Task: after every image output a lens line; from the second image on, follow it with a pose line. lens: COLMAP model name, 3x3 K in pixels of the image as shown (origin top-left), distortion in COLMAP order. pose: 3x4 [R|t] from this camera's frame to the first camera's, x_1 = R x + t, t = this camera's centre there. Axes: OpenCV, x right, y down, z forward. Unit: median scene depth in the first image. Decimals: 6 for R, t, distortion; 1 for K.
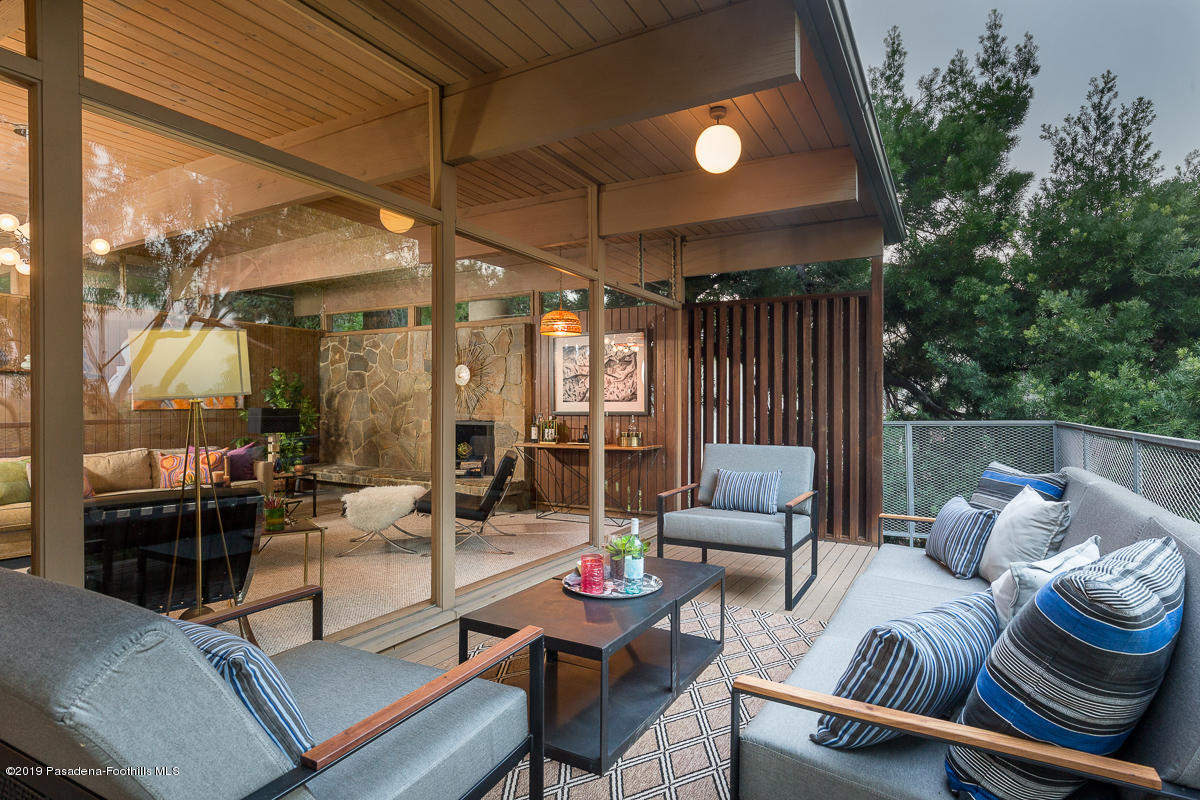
lens RADIAL K [[617.6, 0, 609.7], [0, 617.6, 400.0], [0, 0, 1]] dist [-0.002114, -0.000546]
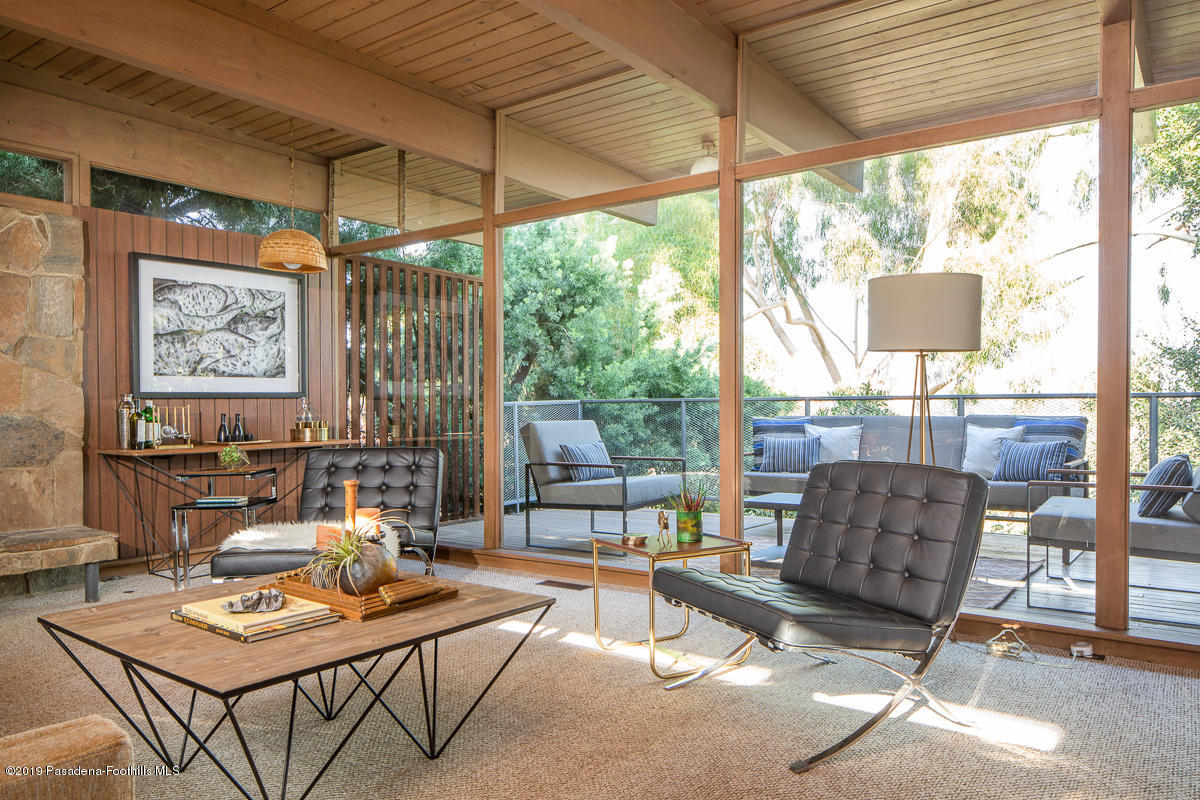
lens RADIAL K [[852.6, 0, 601.9], [0, 852.6, 404.8], [0, 0, 1]] dist [-0.005954, -0.001260]
pose [[0.111899, -0.001383, 0.993719, -0.863325], [0.005003, 0.999987, 0.000829, 0.034157], [-0.993707, 0.004879, 0.111904, 0.537397]]
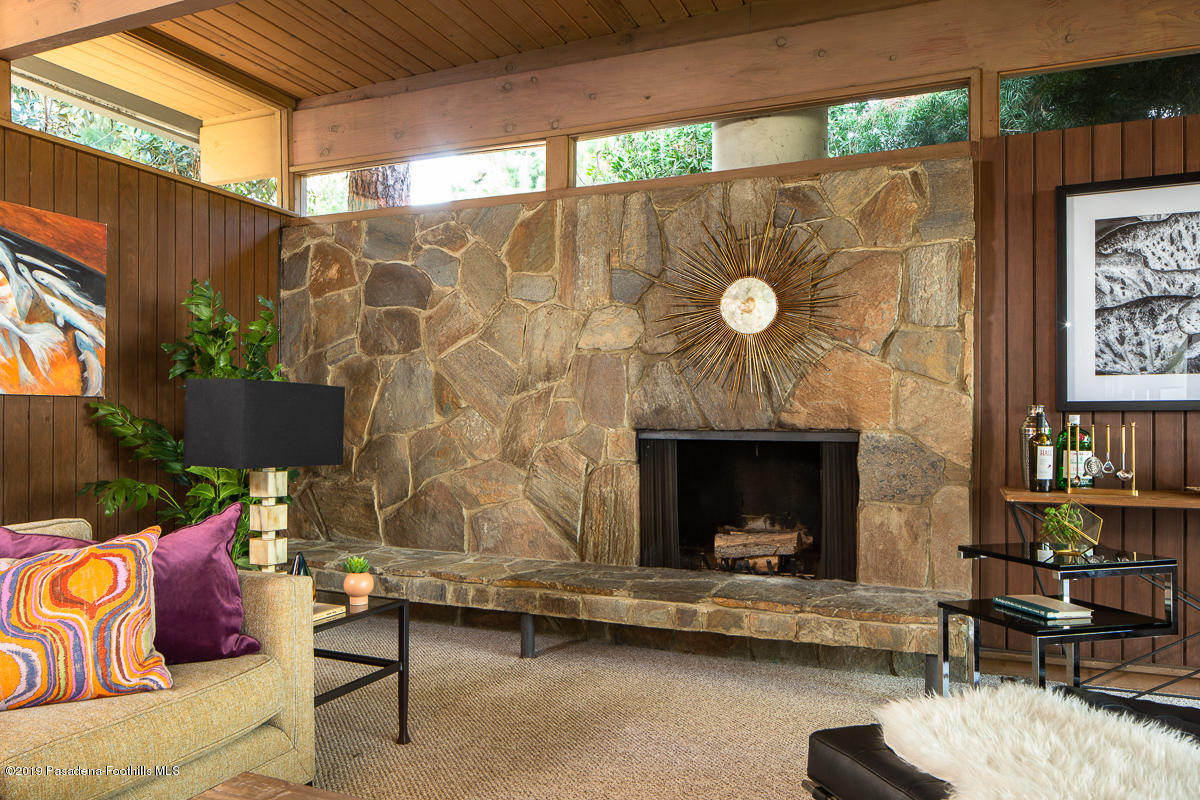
lens RADIAL K [[852.6, 0, 598.3], [0, 852.6, 410.4], [0, 0, 1]] dist [-0.005954, -0.001260]
pose [[0.993298, 0.000714, 0.115581, -0.447014], [-0.000330, 0.999994, -0.003344, 0.027499], [-0.115583, 0.003283, 0.993292, 0.581831]]
